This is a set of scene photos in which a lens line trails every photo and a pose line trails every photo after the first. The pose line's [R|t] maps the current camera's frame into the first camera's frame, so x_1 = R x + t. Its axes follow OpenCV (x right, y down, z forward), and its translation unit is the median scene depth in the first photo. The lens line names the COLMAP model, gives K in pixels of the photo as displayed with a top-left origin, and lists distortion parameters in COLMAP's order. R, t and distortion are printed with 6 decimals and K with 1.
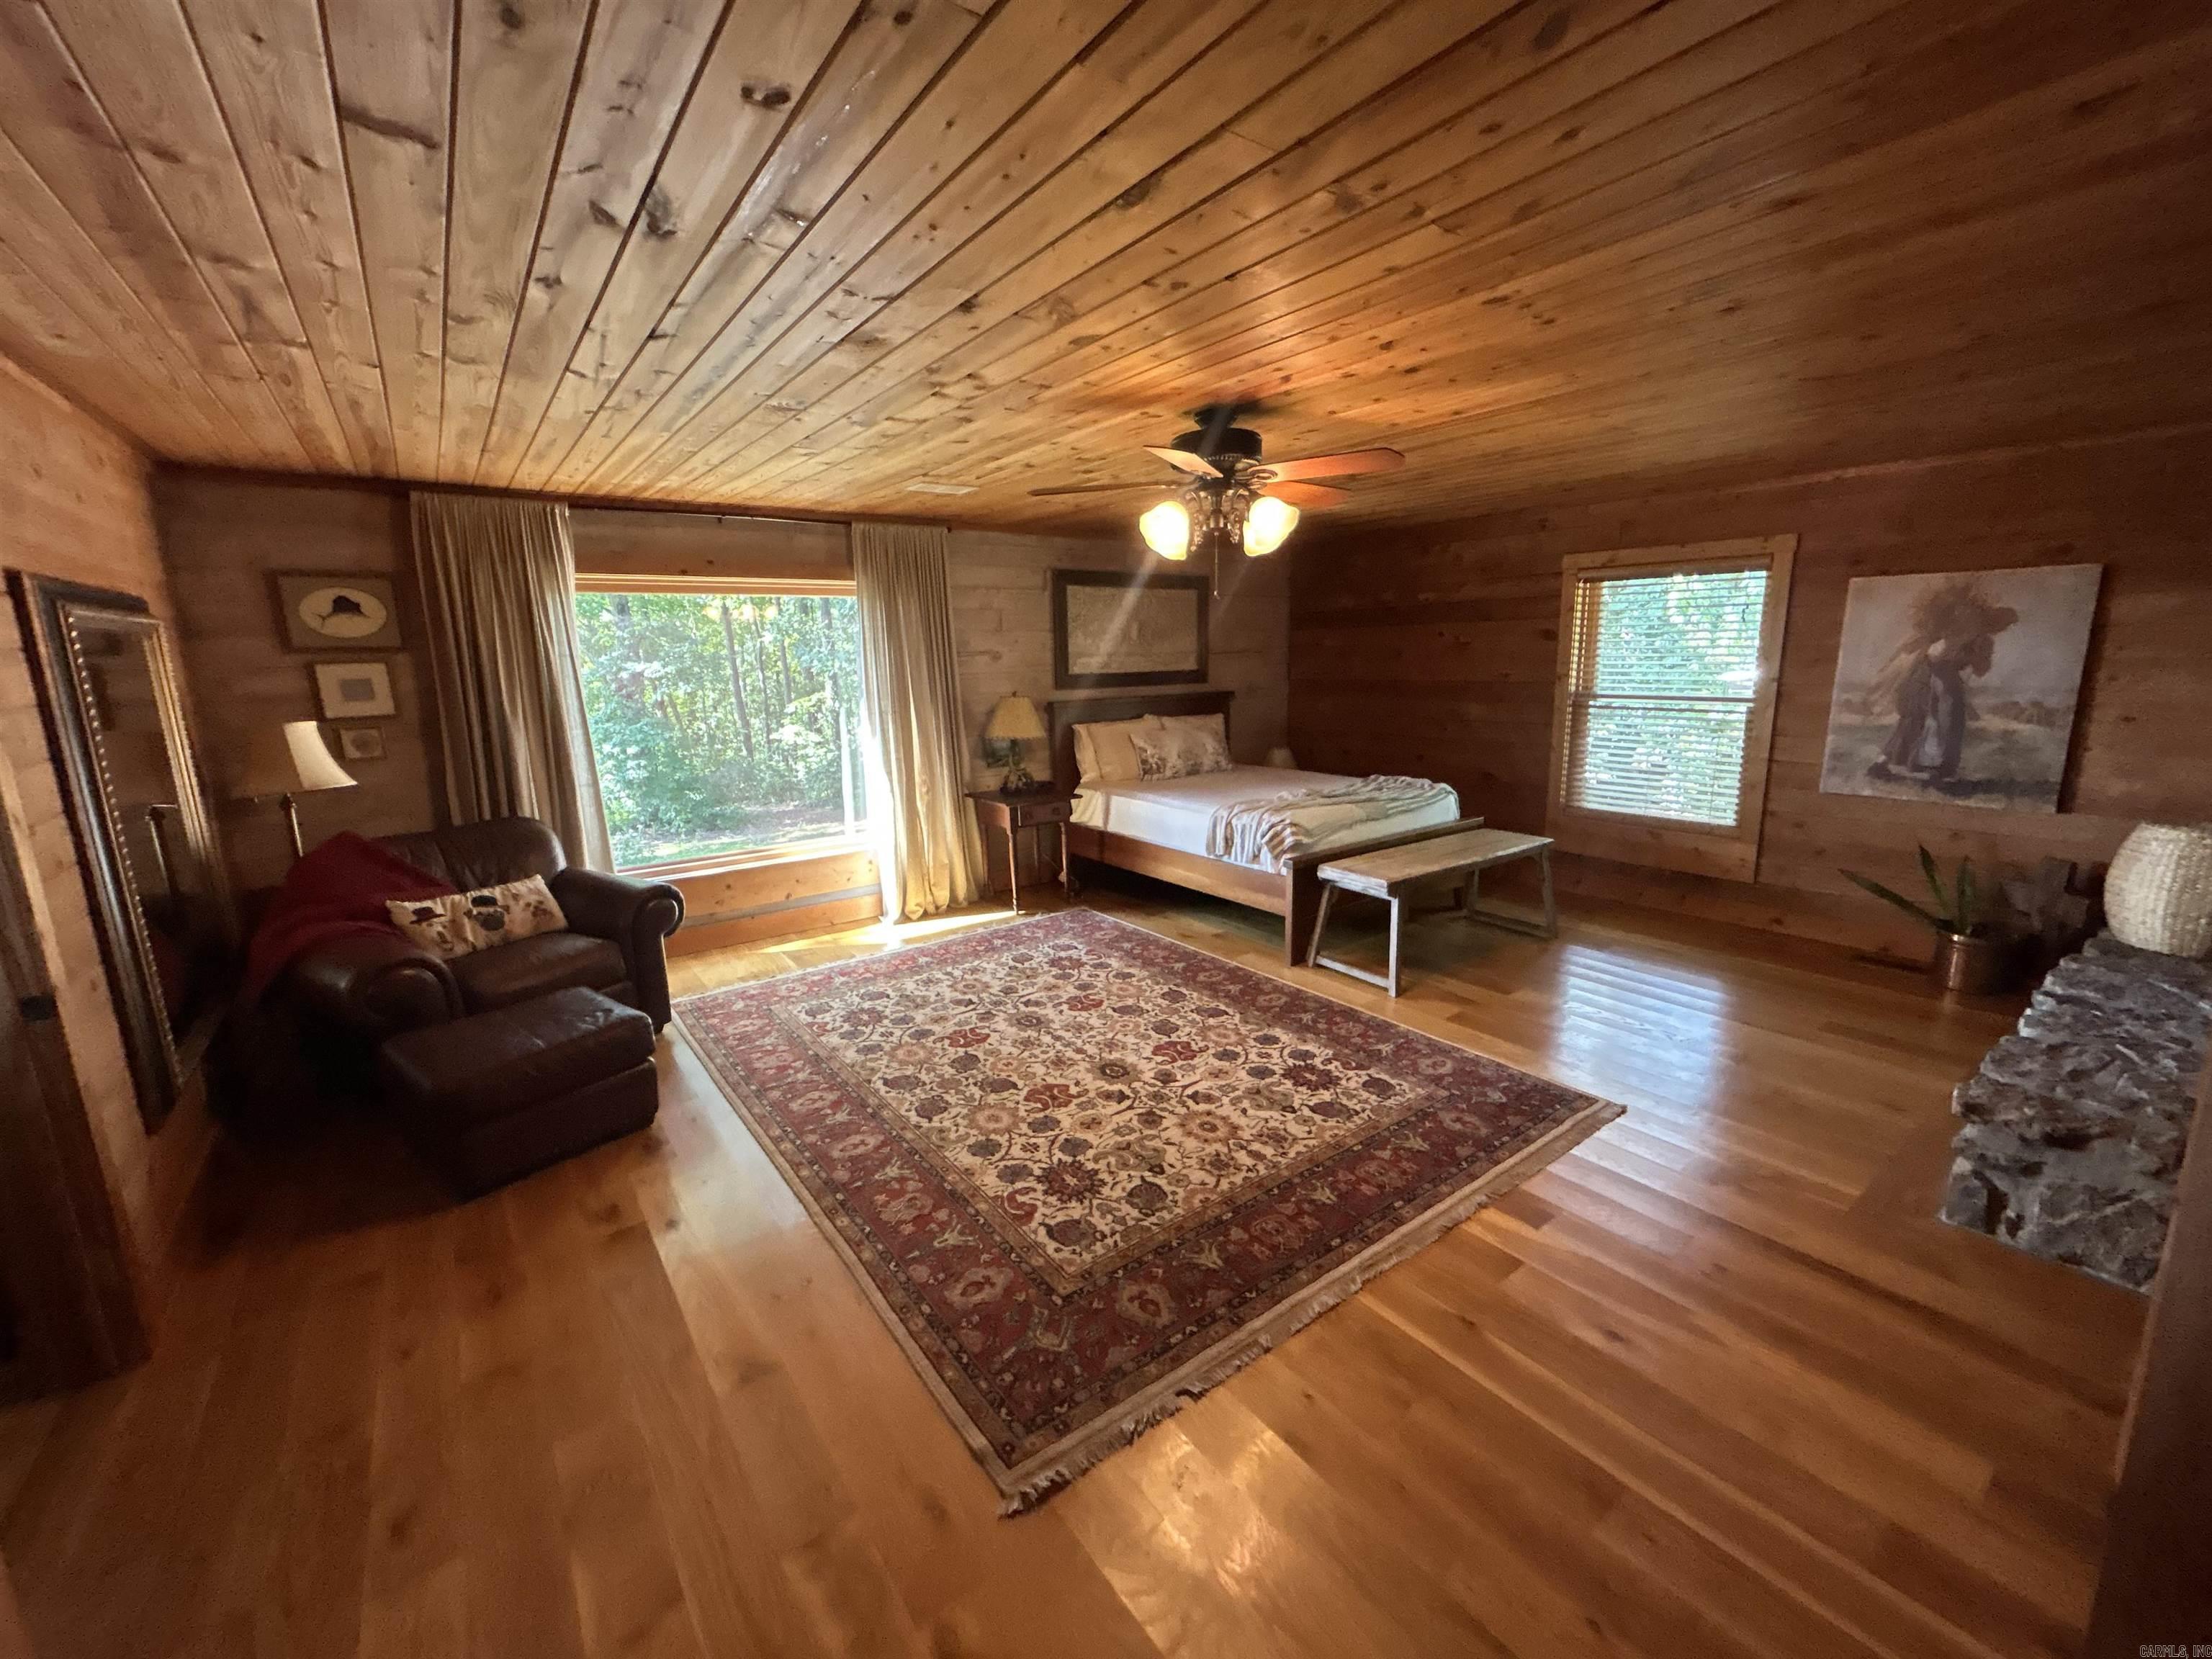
lens RADIAL K [[902.2, 0, 1102.0], [0, 902.2, 827.0], [0, 0, 1]] dist [0.001179, 0.001265]
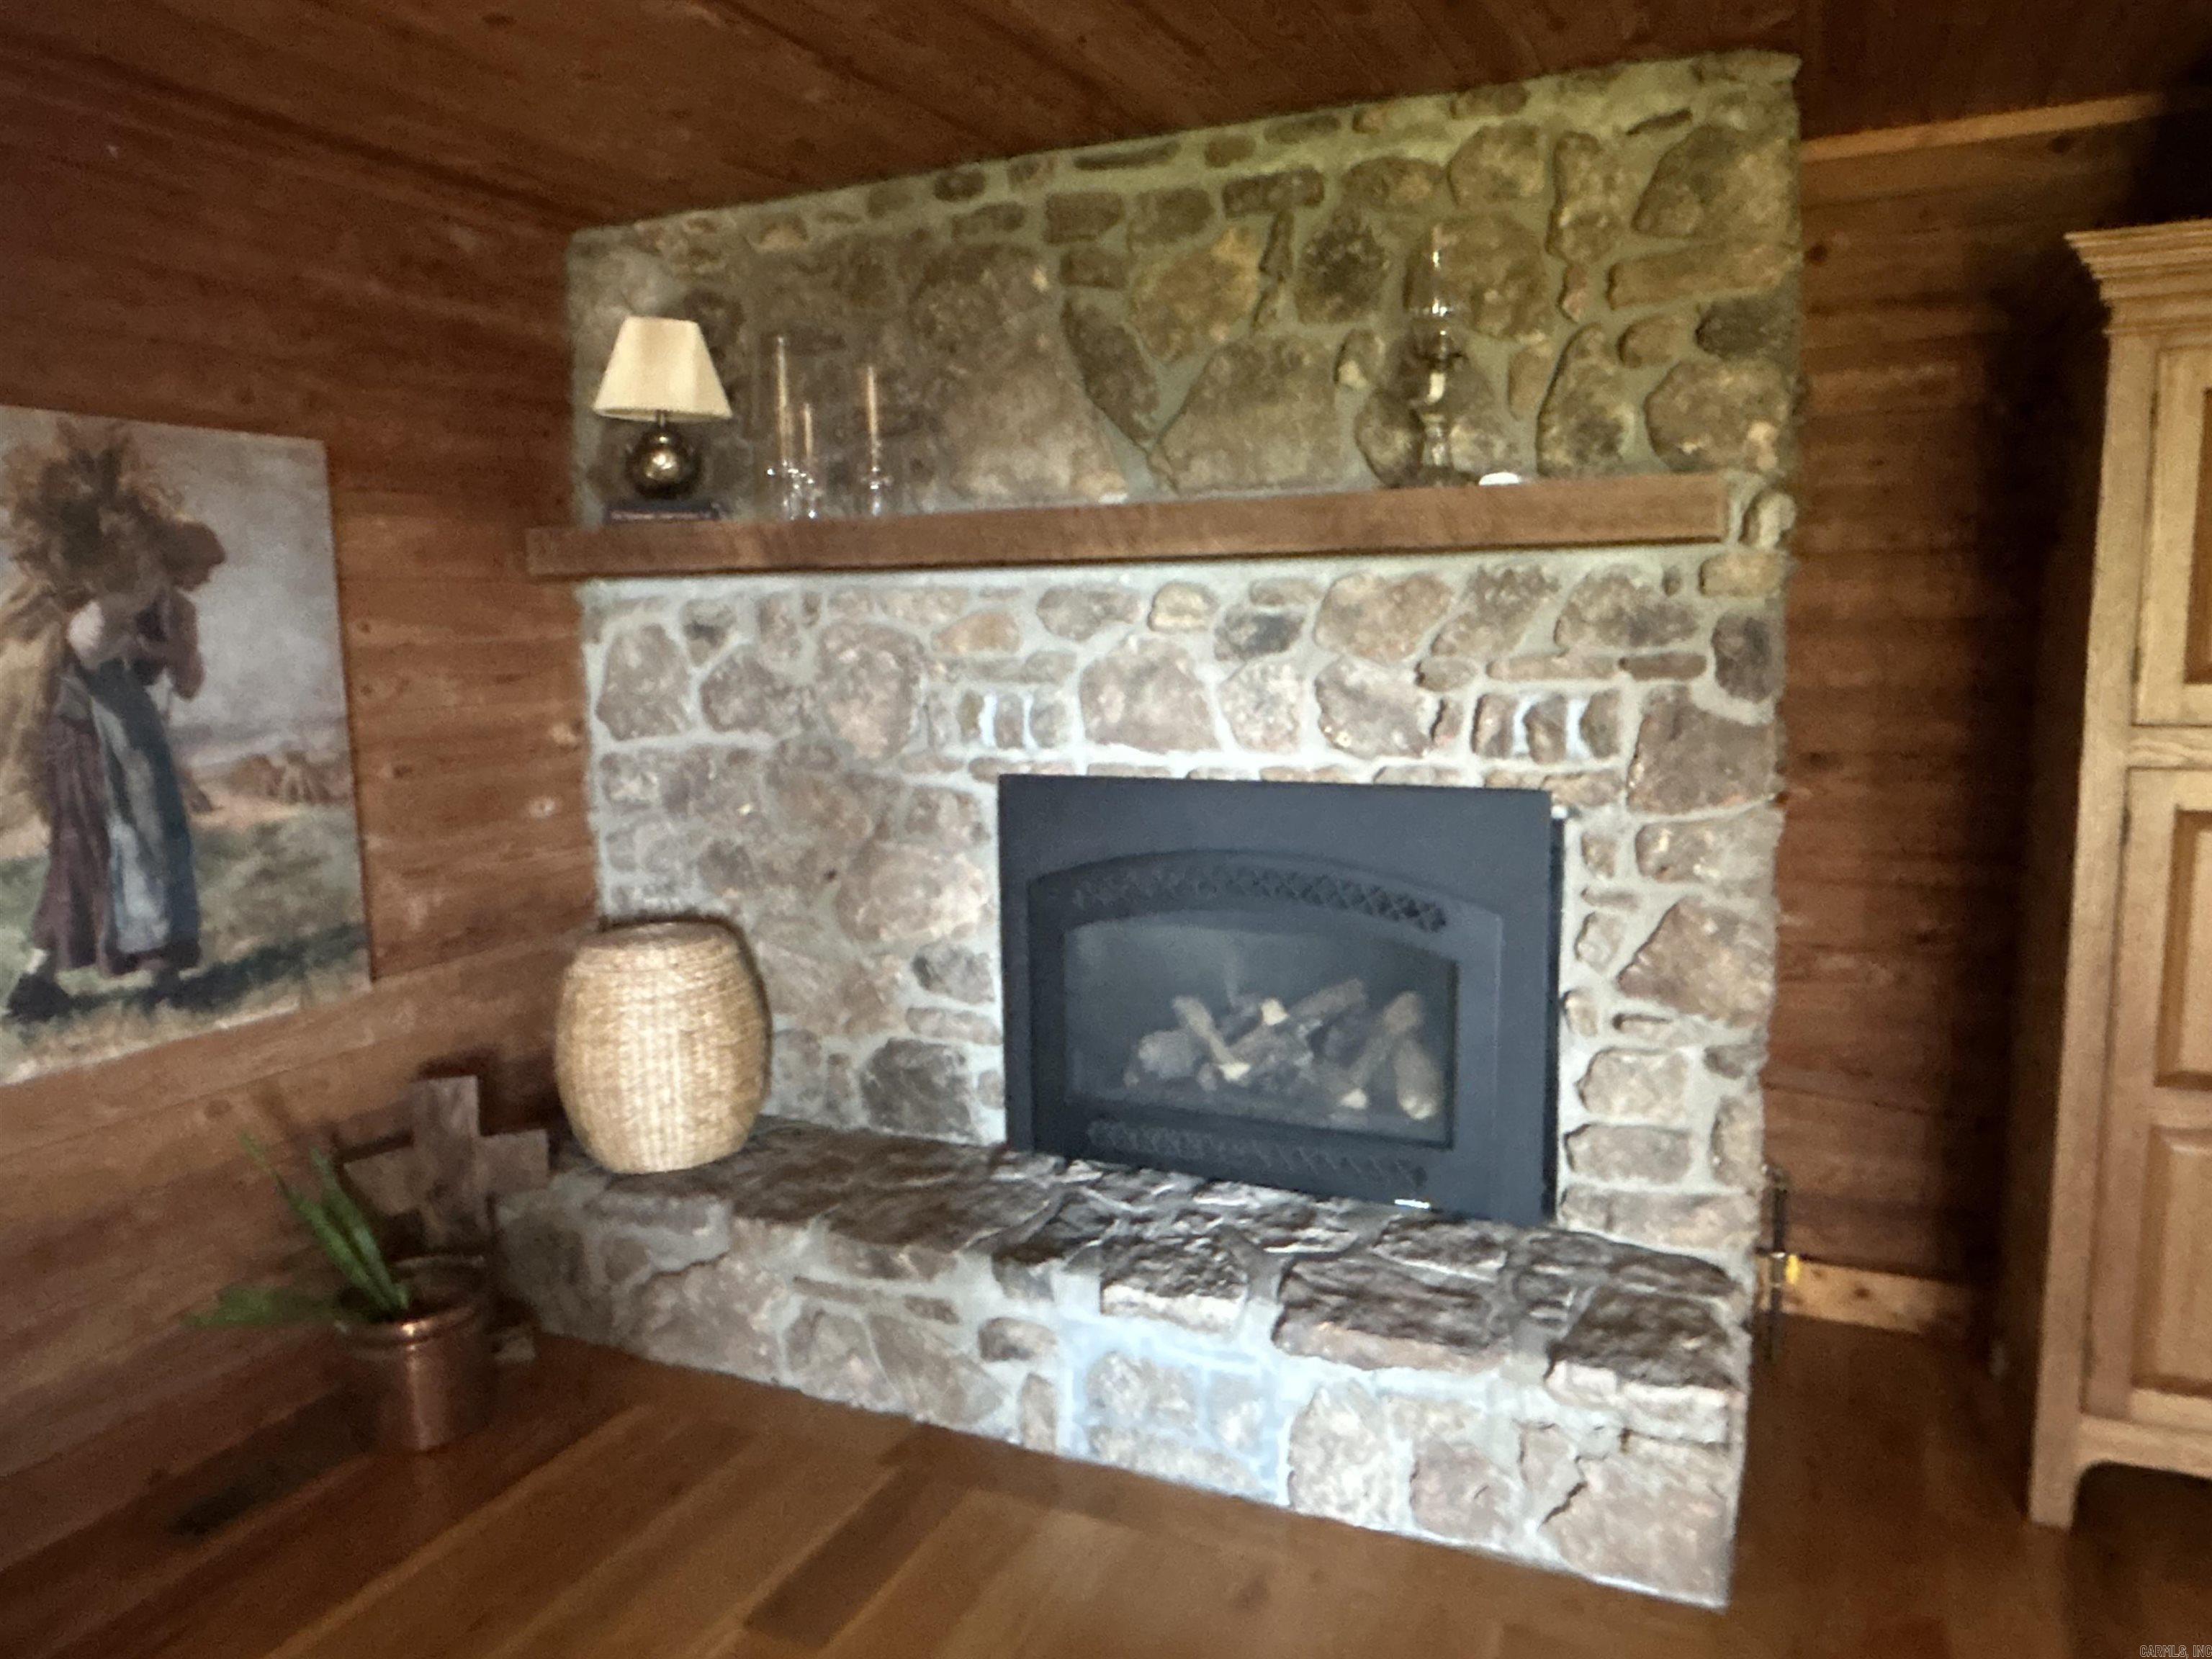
lens RADIAL K [[1513.4, 0, 1124.1], [0, 1513.4, 825.4], [0, 0, 1]] dist [-0.008010, -0.000357]
pose [[-0.501279, -0.086267, 0.860975, 0.224132], [0.195187, 0.958099, 0.209640, -0.176792], [-0.842984, 0.273139, -0.463437, 1.005611]]
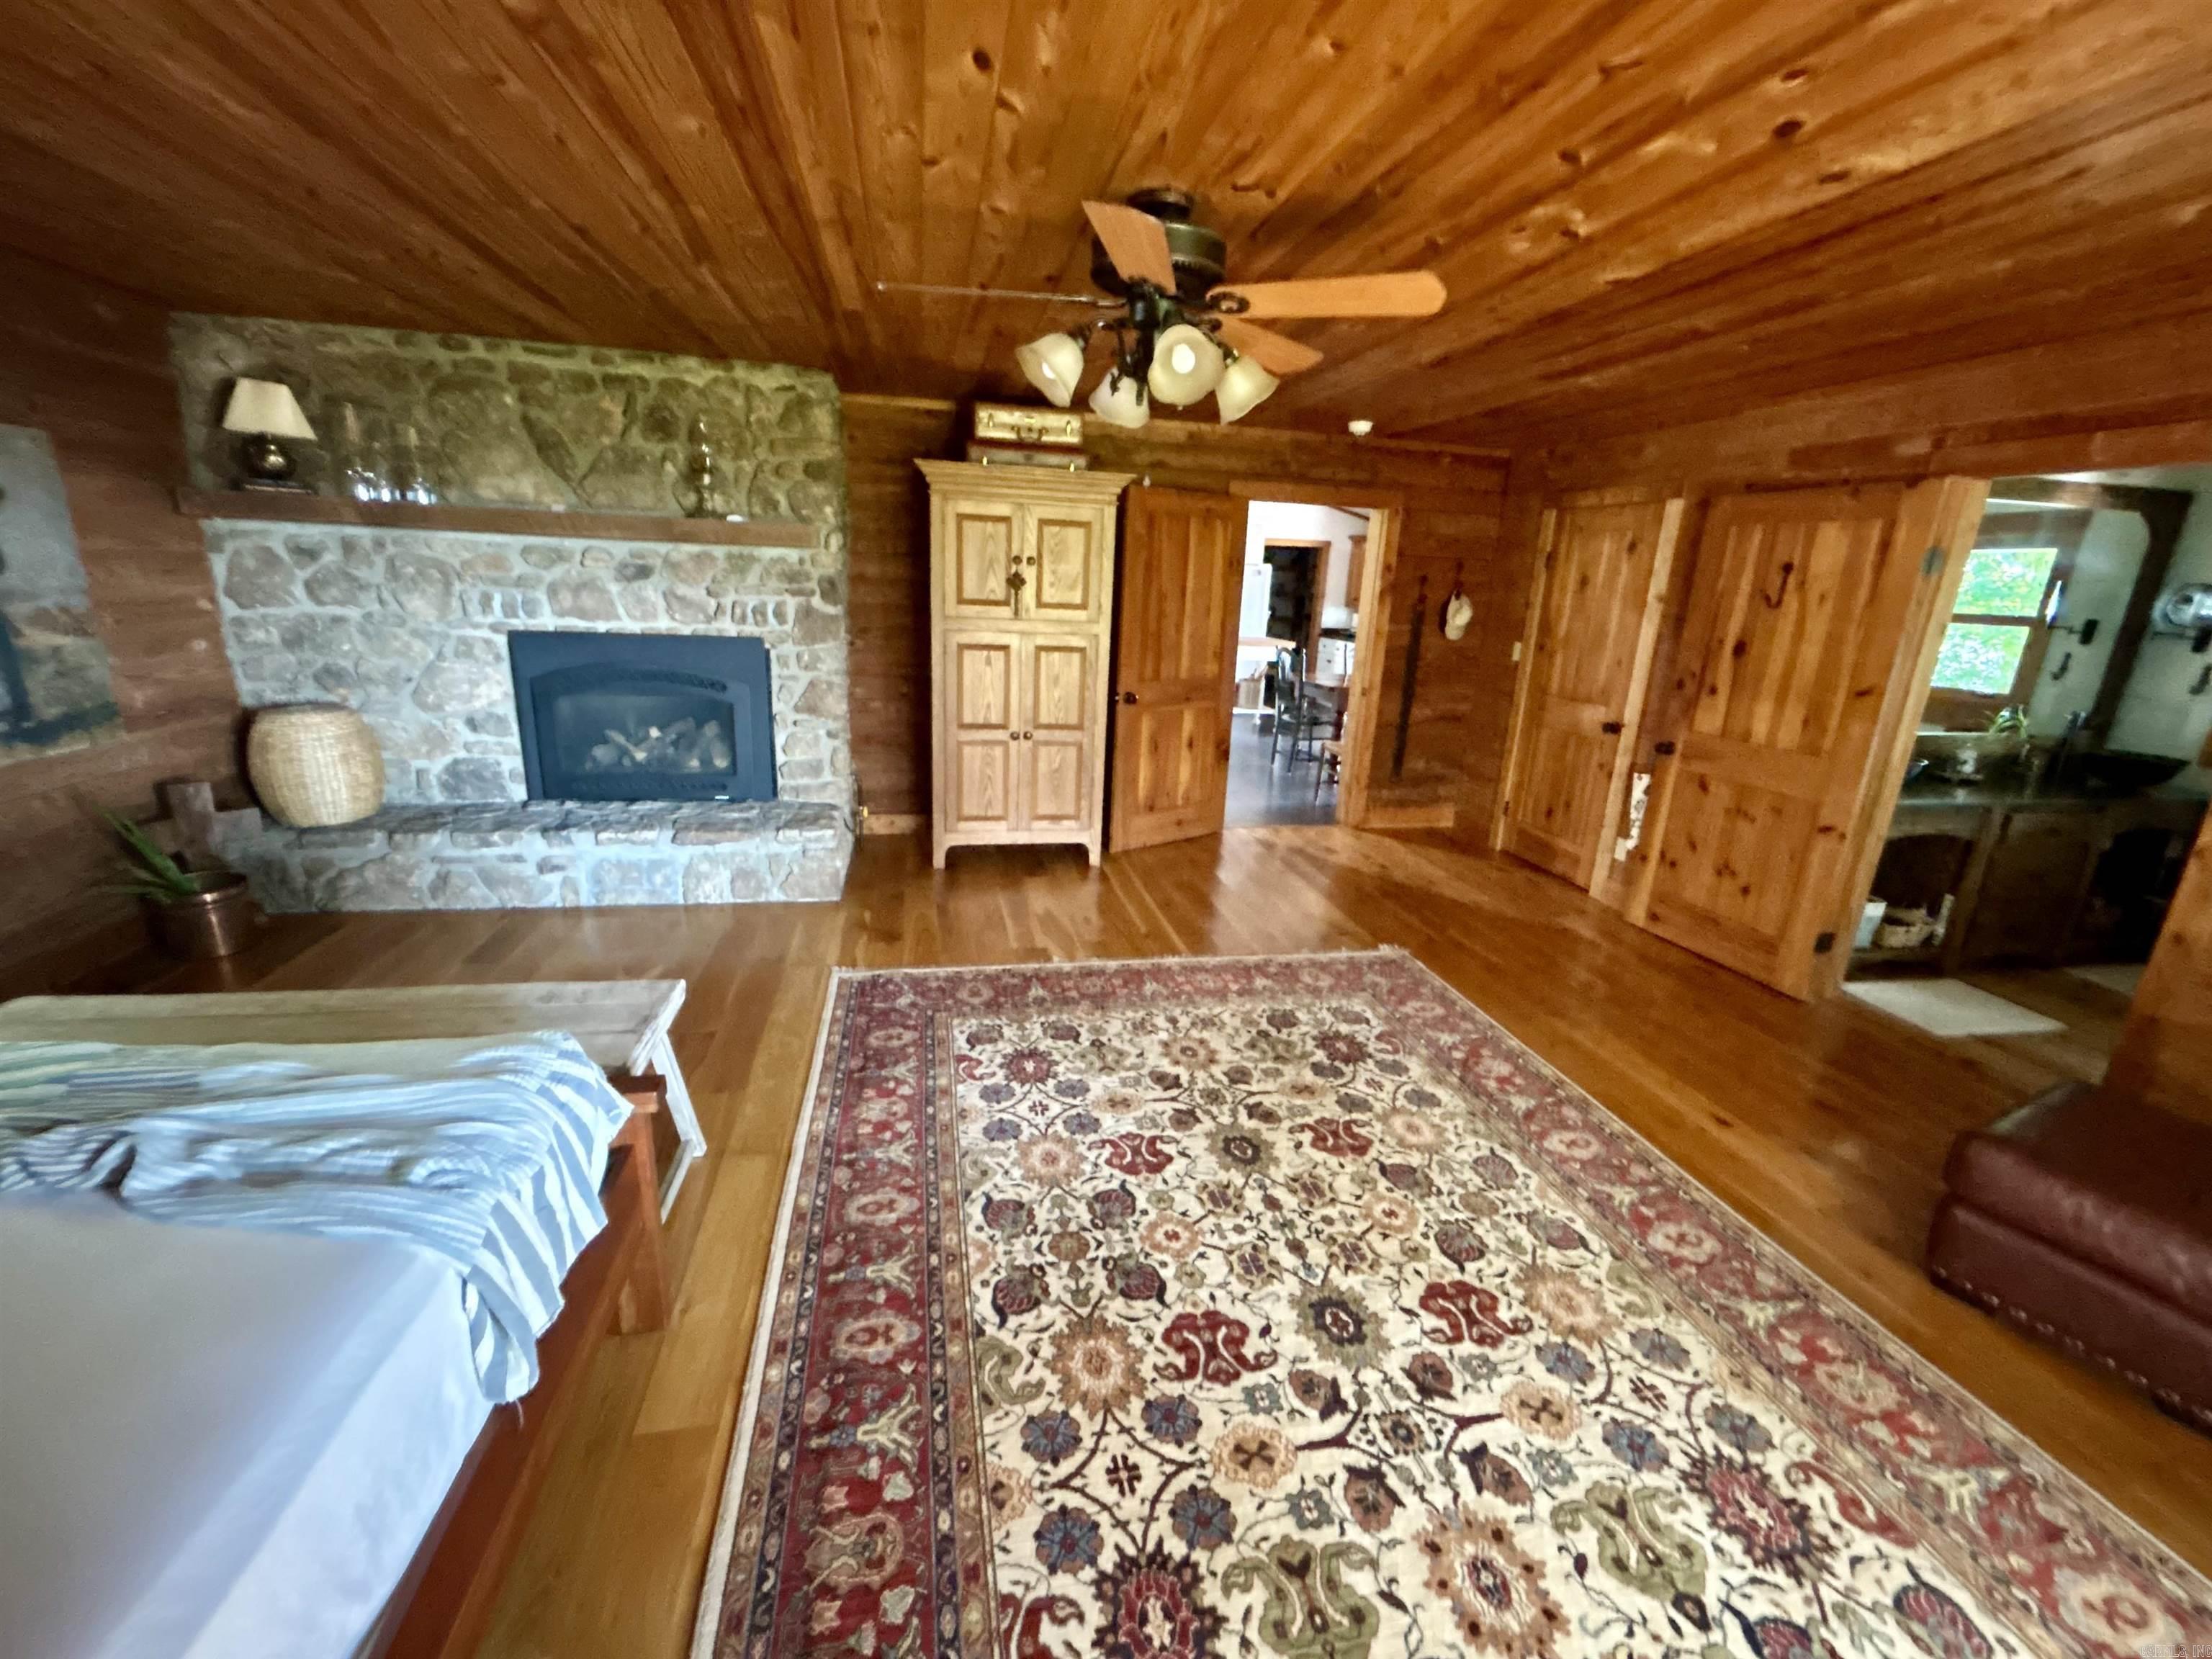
lens RADIAL K [[902.2, 0, 1100.3], [0, 902.2, 829.7], [0, 0, 1]] dist [0.001179, 0.001265]
pose [[-0.905122, -0.133893, 0.403518, -0.124873], [0.058129, 0.901228, 0.429428, -0.248162], [-0.421160, 0.412141, -0.807938, 1.330351]]
